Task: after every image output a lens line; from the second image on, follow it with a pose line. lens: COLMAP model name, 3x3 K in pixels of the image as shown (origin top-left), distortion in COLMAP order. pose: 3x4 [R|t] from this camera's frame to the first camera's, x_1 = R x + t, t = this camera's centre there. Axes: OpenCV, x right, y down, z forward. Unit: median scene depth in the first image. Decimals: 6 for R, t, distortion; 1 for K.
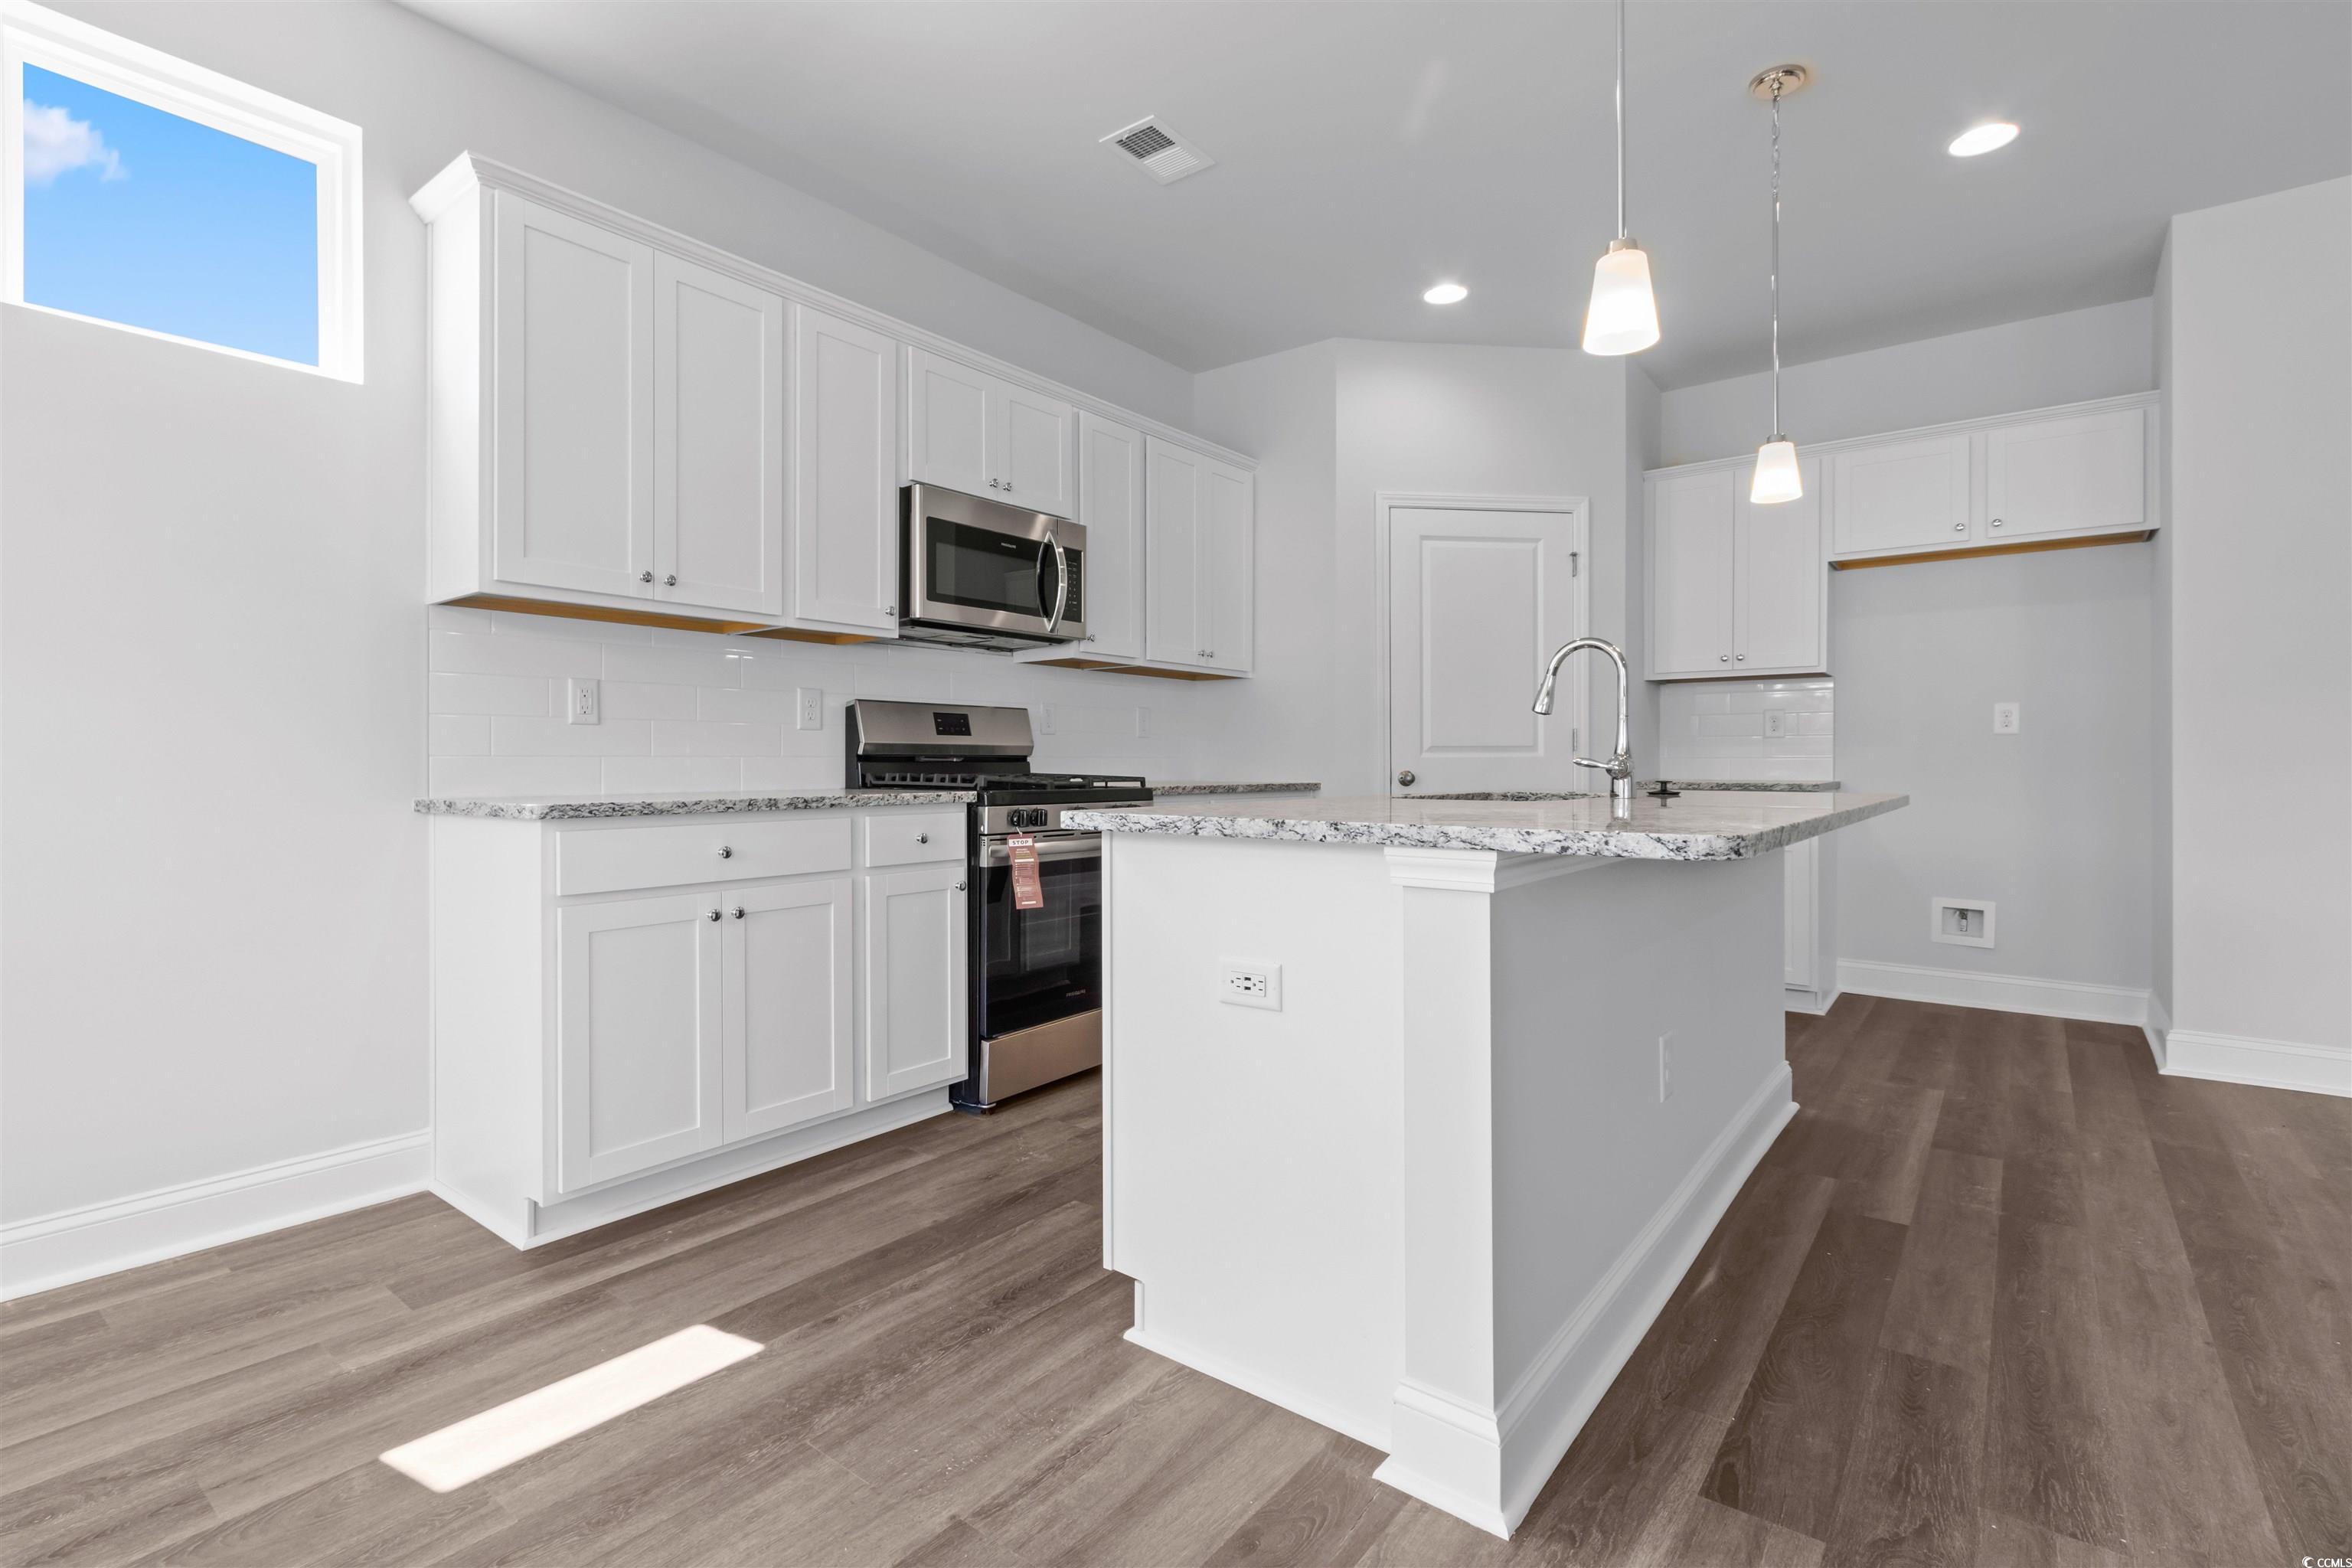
lens RADIAL K [[1088.6, 0, 1130.4], [0, 1088.6, 772.6], [0, 0, 1]] dist [0.003591, -0.000848]
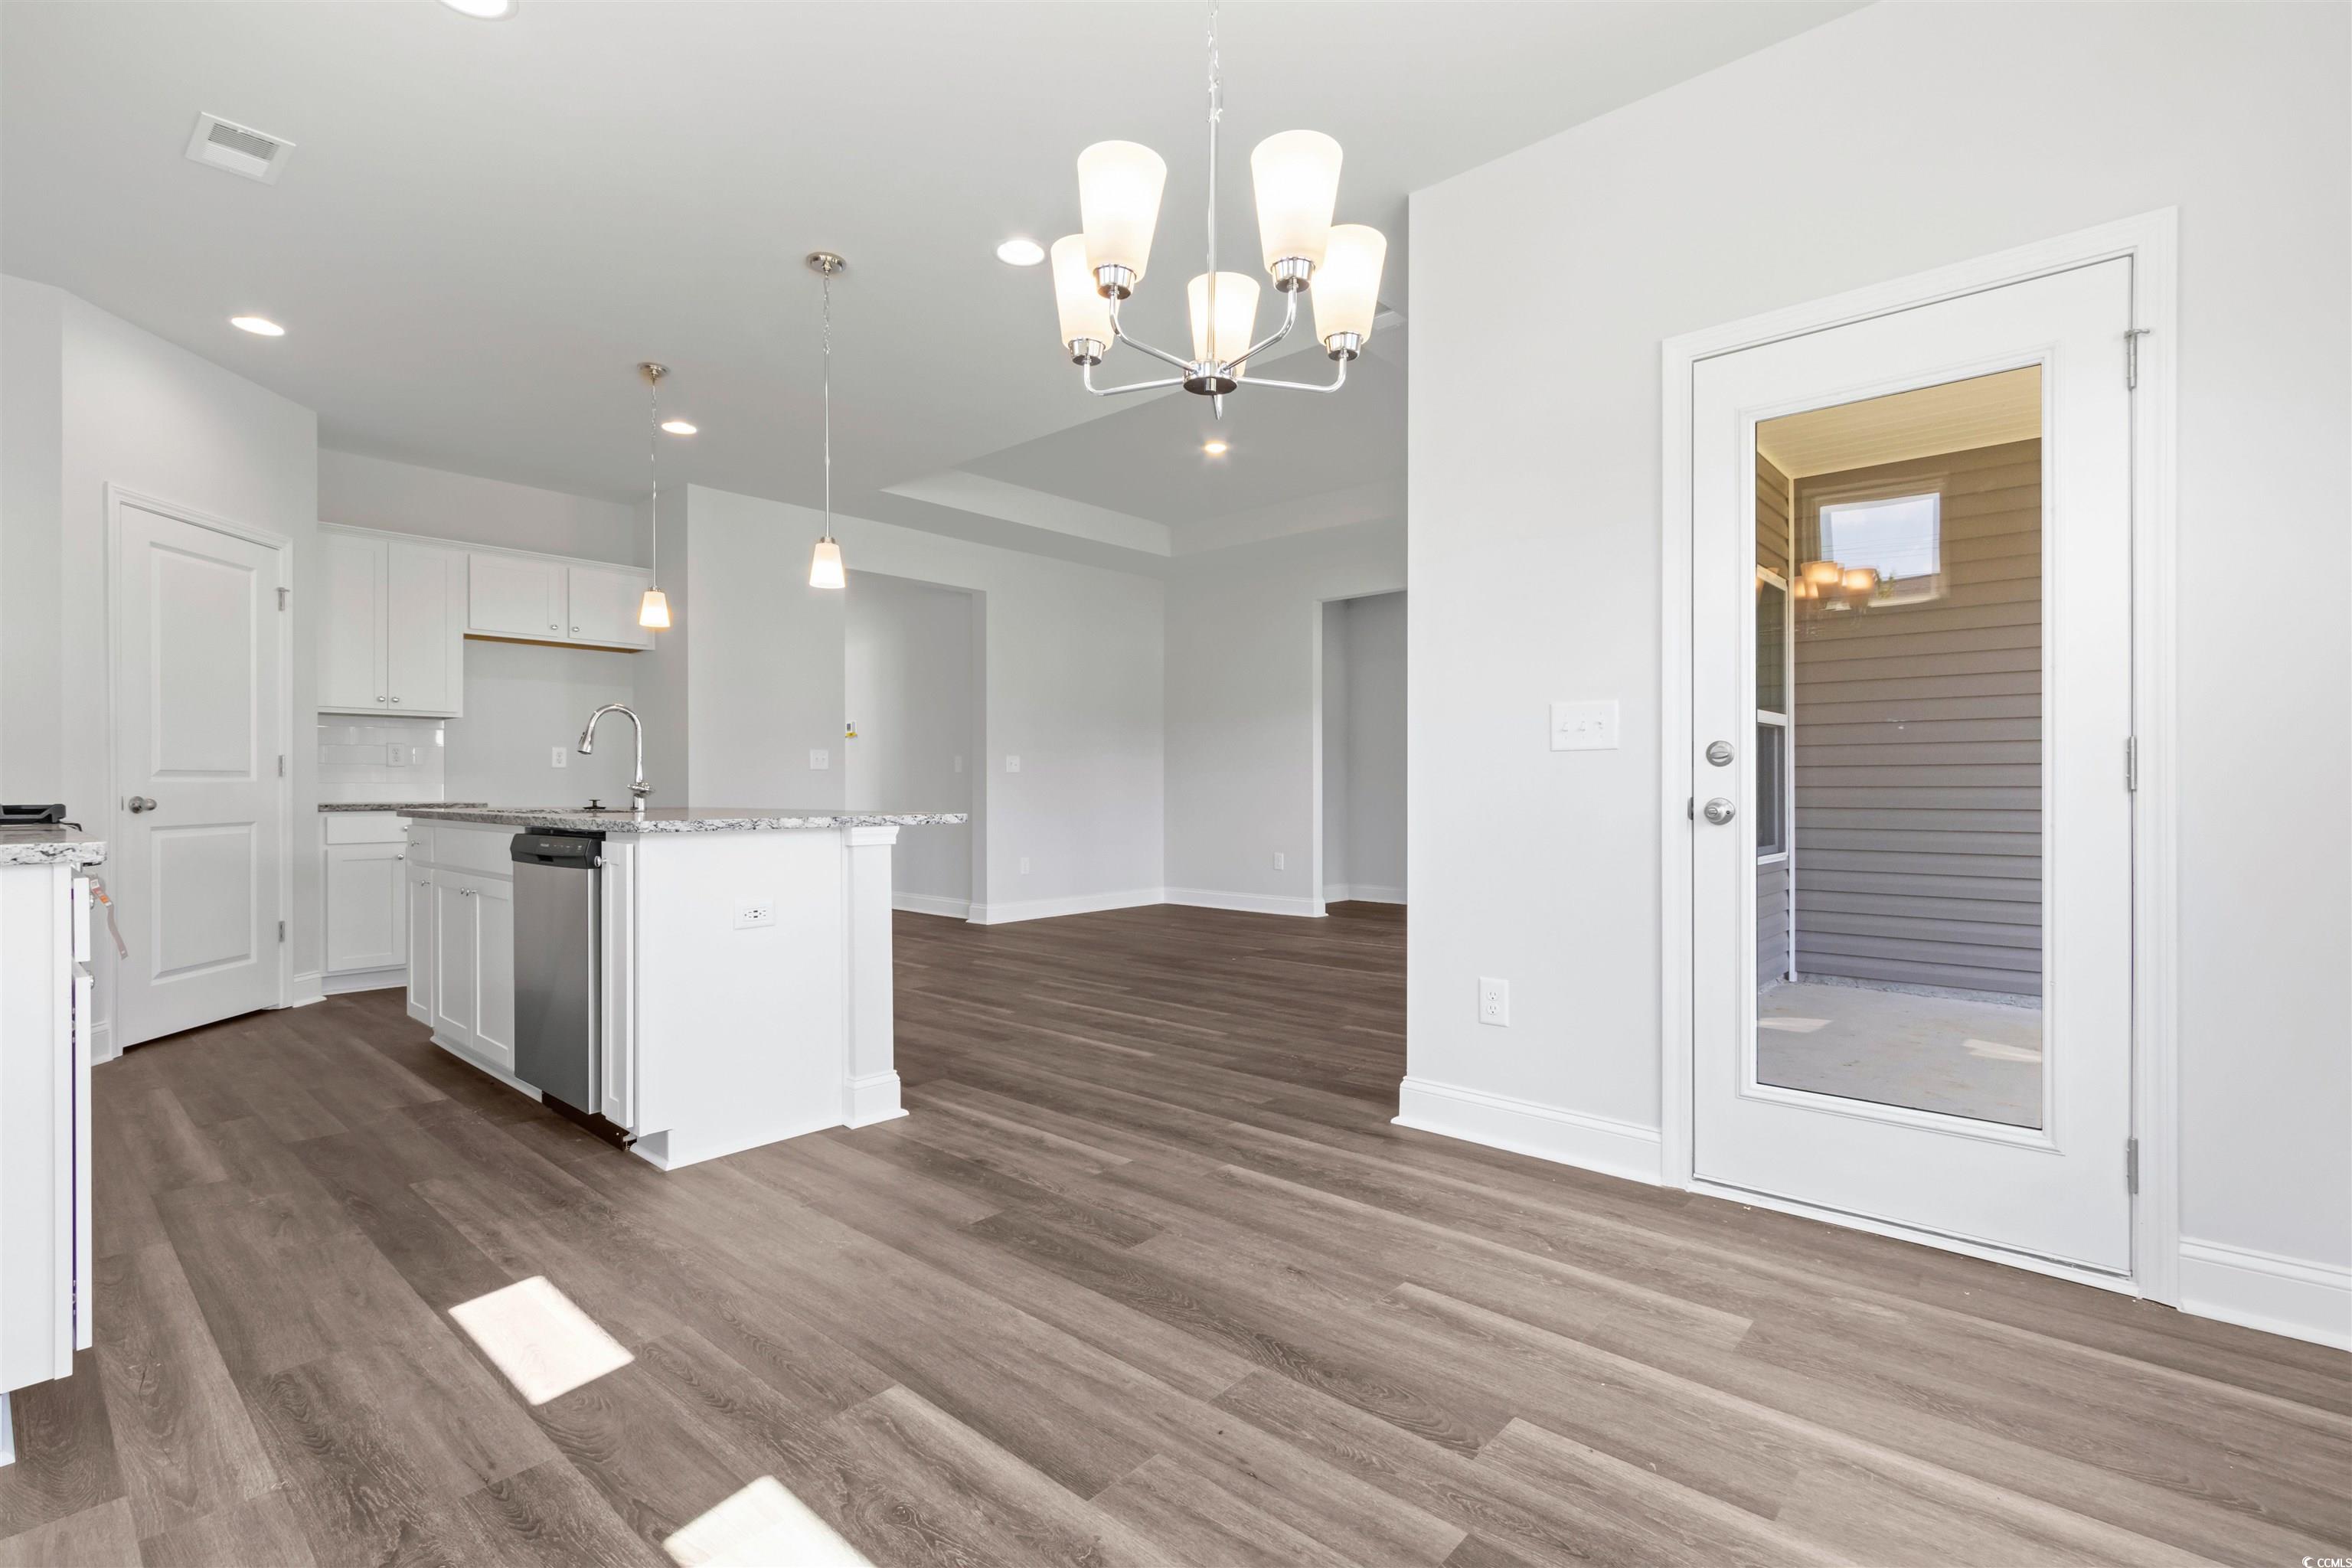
lens RADIAL K [[1088.6, 0, 1165.2], [0, 1088.6, 790.5], [0, 0, 1]] dist [0.003591, -0.000848]
pose [[0.051392, -0.003627, 0.998672, -1.050247], [0.009003, 0.999954, 0.003169, -0.002840], [-0.998638, 0.008828, 0.051422, 0.165164]]
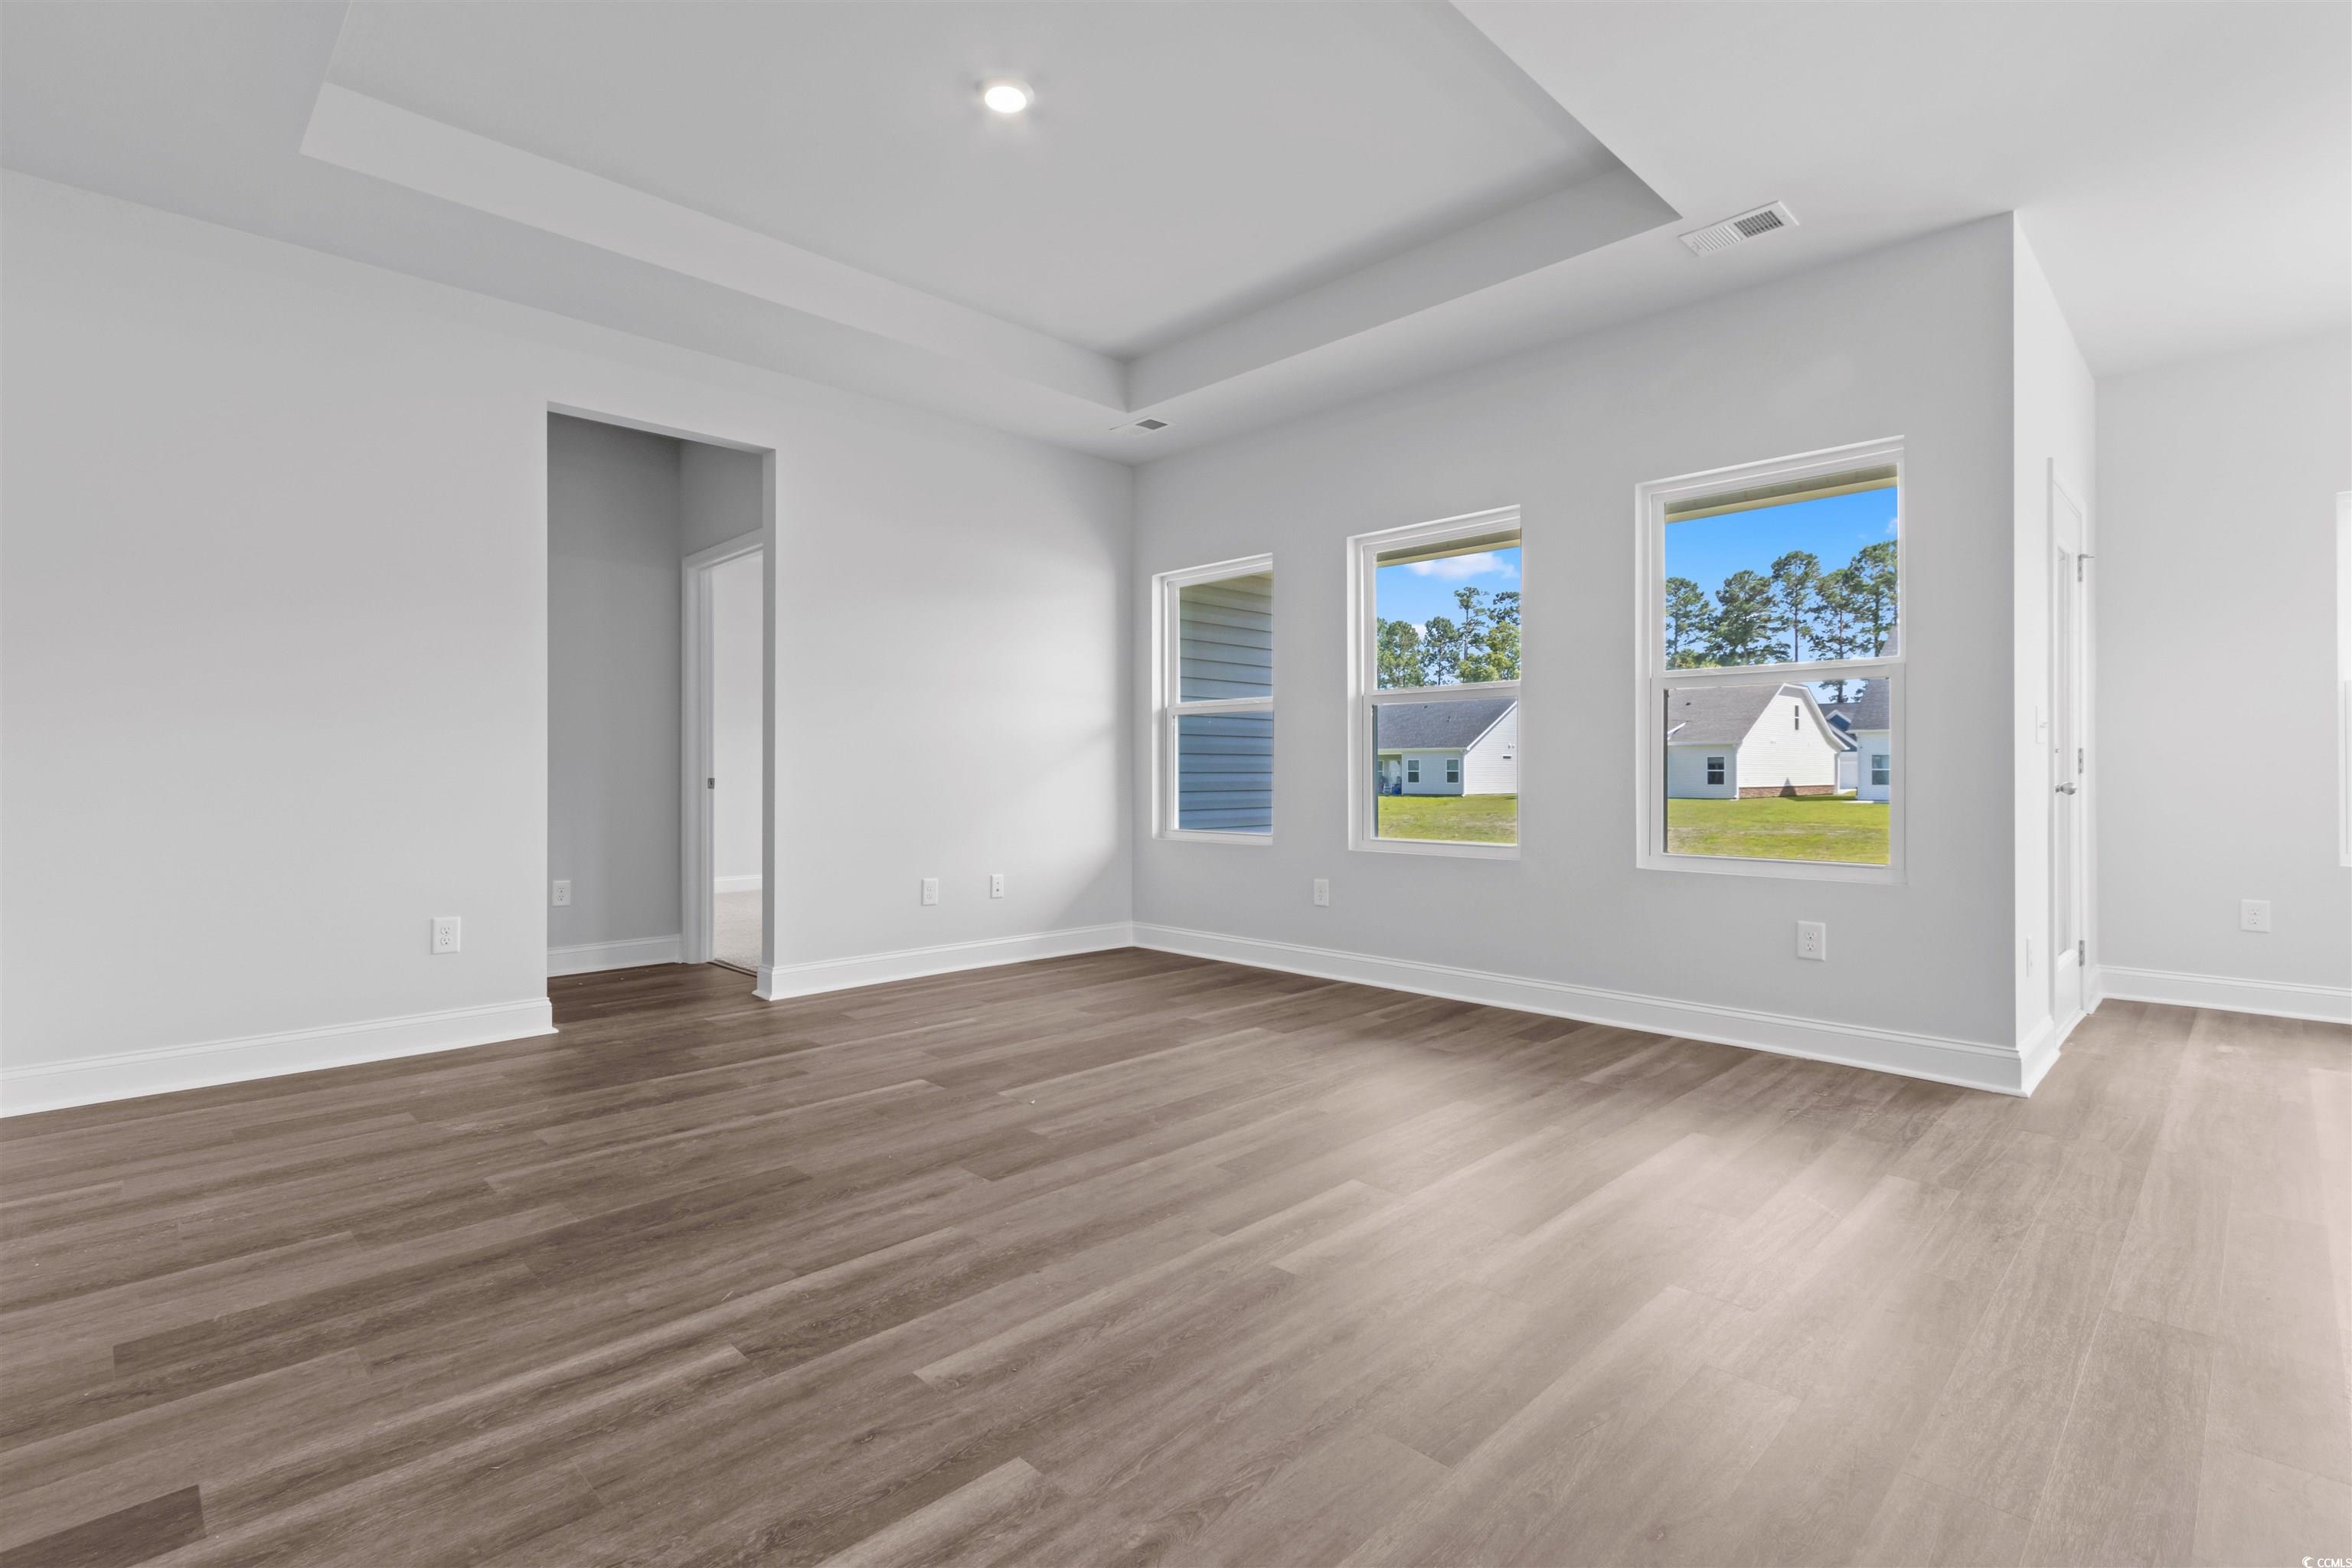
lens RADIAL K [[1088.6, 0, 1145.9], [0, 1088.6, 762.7], [0, 0, 1]] dist [0.003591, -0.000848]
pose [[-0.993298, 0.001539, 0.115572, 1.045252], [0.001687, 0.999998, 0.001179, -0.013927], [-0.115570, 0.001366, -0.993298, 1.351860]]
